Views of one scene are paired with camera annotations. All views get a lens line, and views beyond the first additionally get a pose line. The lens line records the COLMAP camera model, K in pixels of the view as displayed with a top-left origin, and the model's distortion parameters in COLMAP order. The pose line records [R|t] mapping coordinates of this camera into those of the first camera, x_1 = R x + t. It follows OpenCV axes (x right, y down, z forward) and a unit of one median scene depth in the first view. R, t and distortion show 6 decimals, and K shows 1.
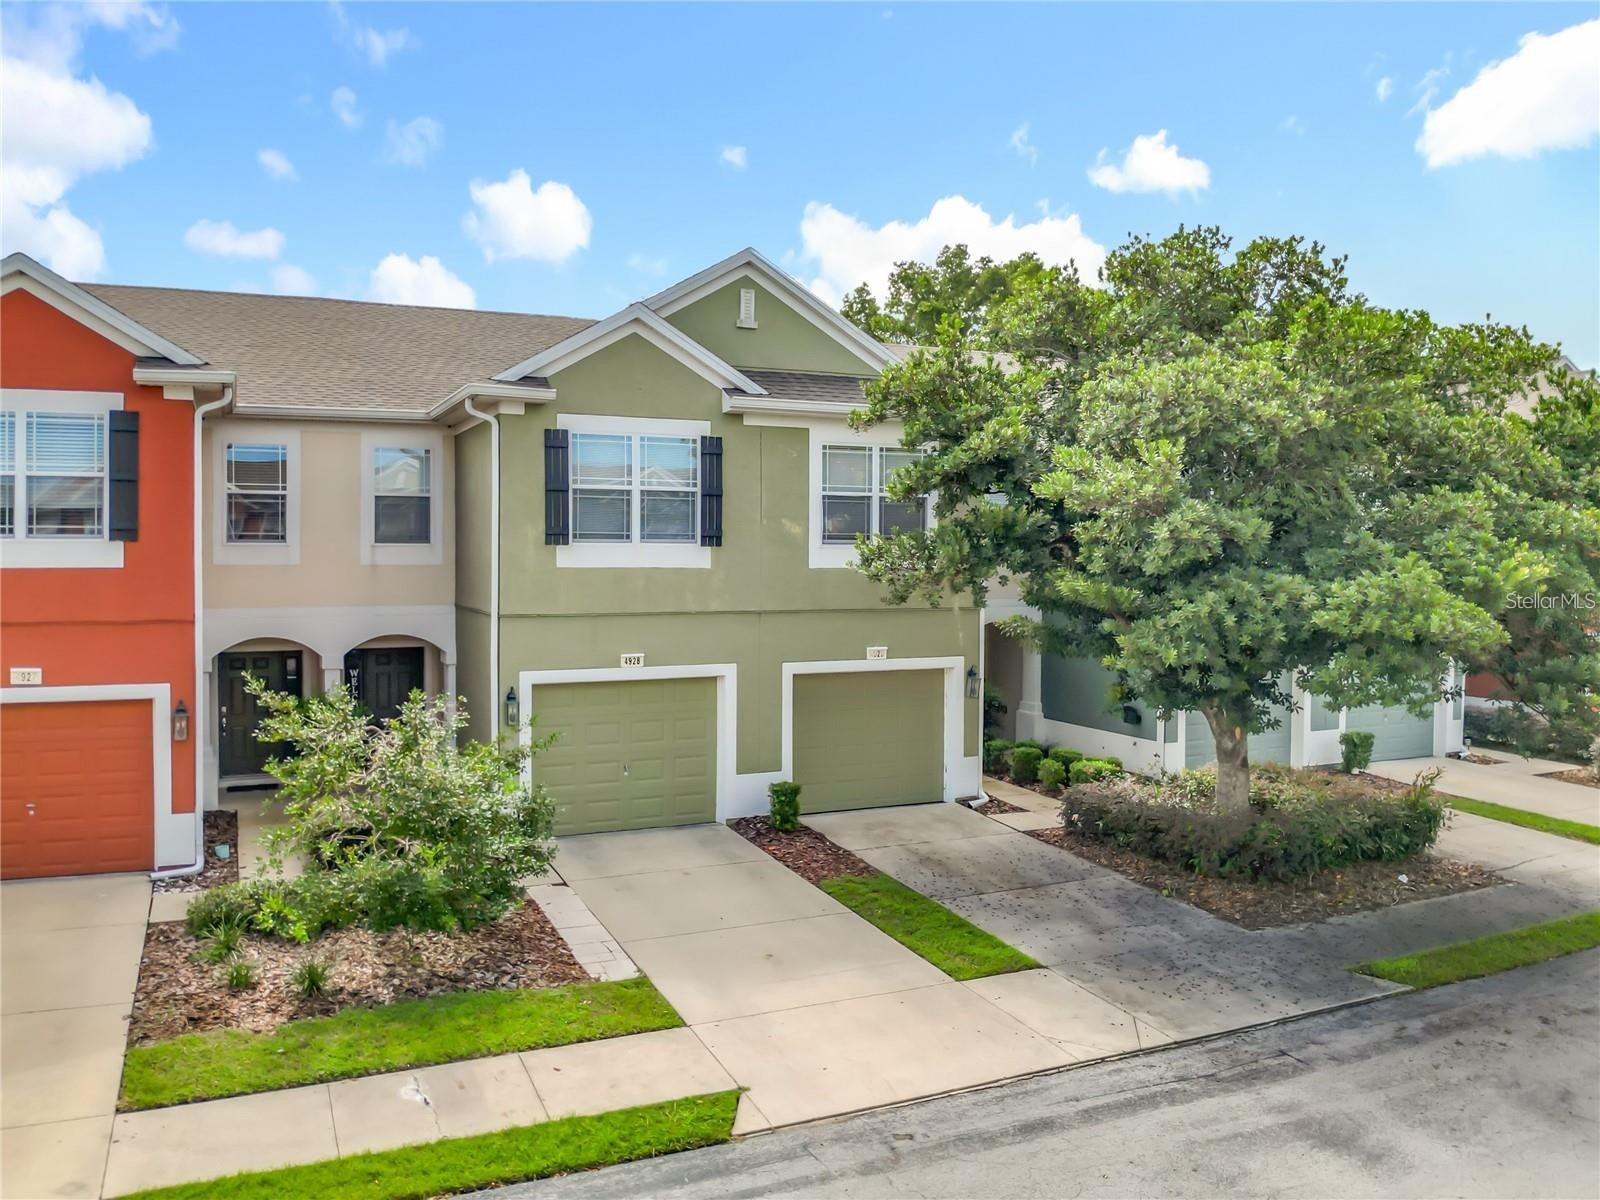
lens RADIAL K [[1207.2, 0, 774.4], [0, 1207.2, 569.6], [0, 0, 1]] dist [-0.047687, -0.007078]
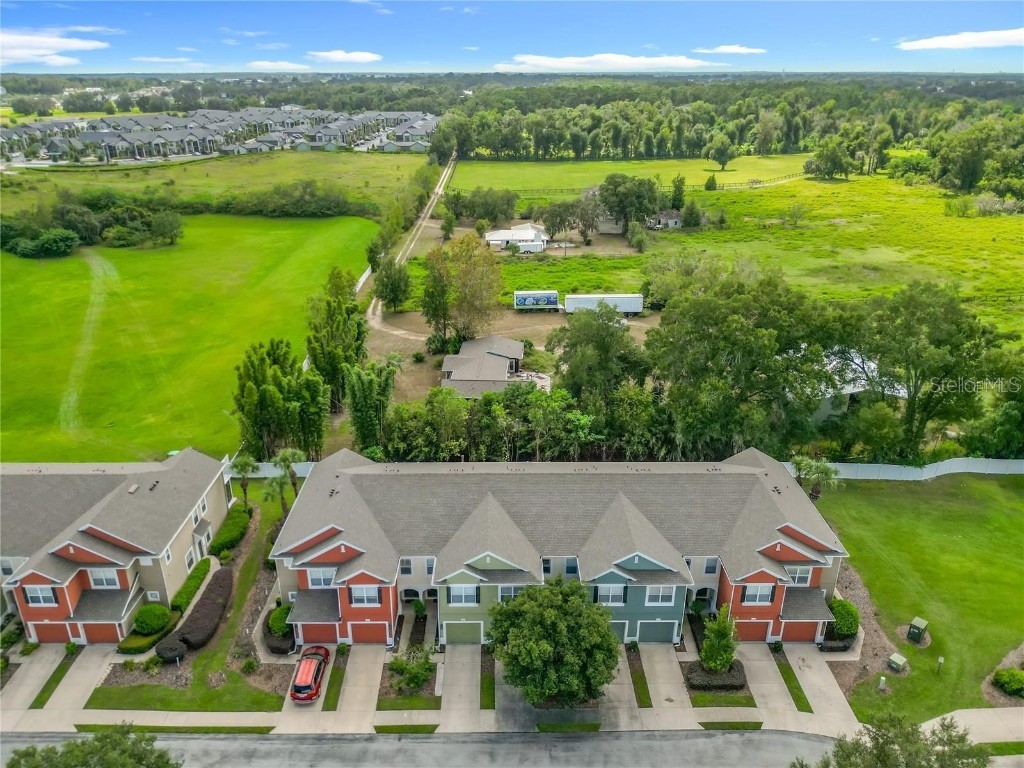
lens RADIAL K [[714.5, 0, 516.7], [0, 714.5, 392.1], [0, 0, 1]] dist [0.032740, -0.040596]
pose [[0.922153, 0.152476, -0.355506, 1.740437], [-0.008228, 0.926559, 0.376058, -3.320969], [0.386737, -0.343858, 0.855684, -2.131274]]
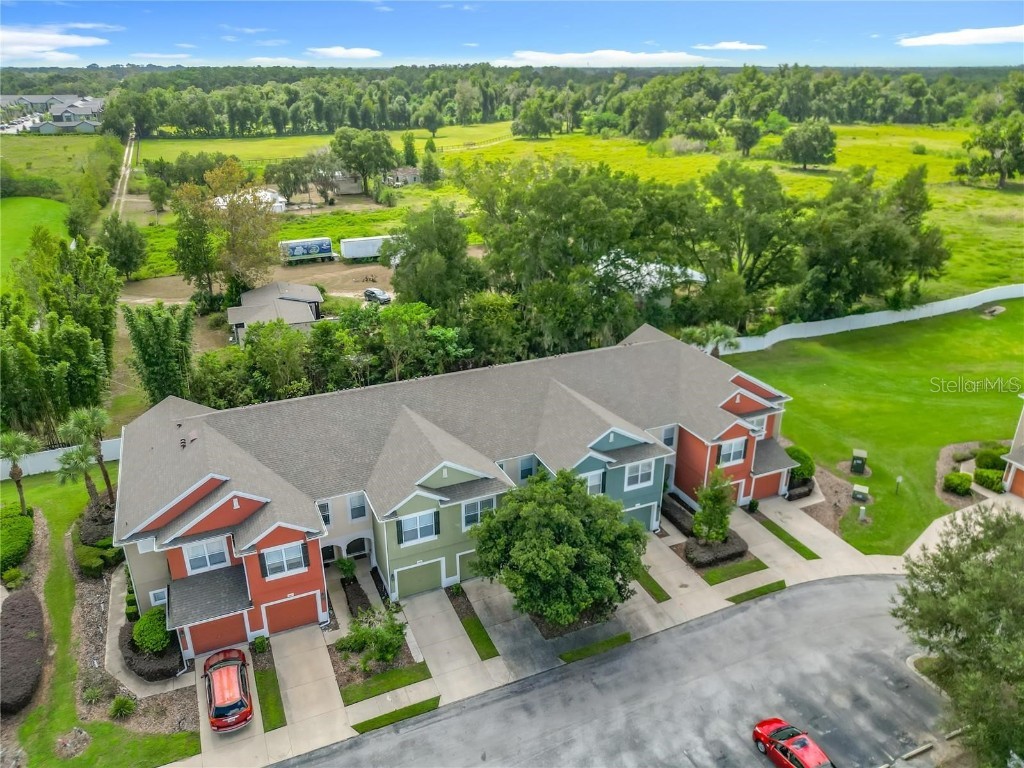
lens RADIAL K [[714.5, 0, 503.9], [0, 714.5, 381.2], [0, 0, 1]] dist [0.032740, -0.040596]
pose [[0.999980, -0.005781, -0.002541, 0.289860], [0.006312, 0.927819, 0.372976, -2.233521], [0.000201, -0.372985, 0.927837, -1.689539]]
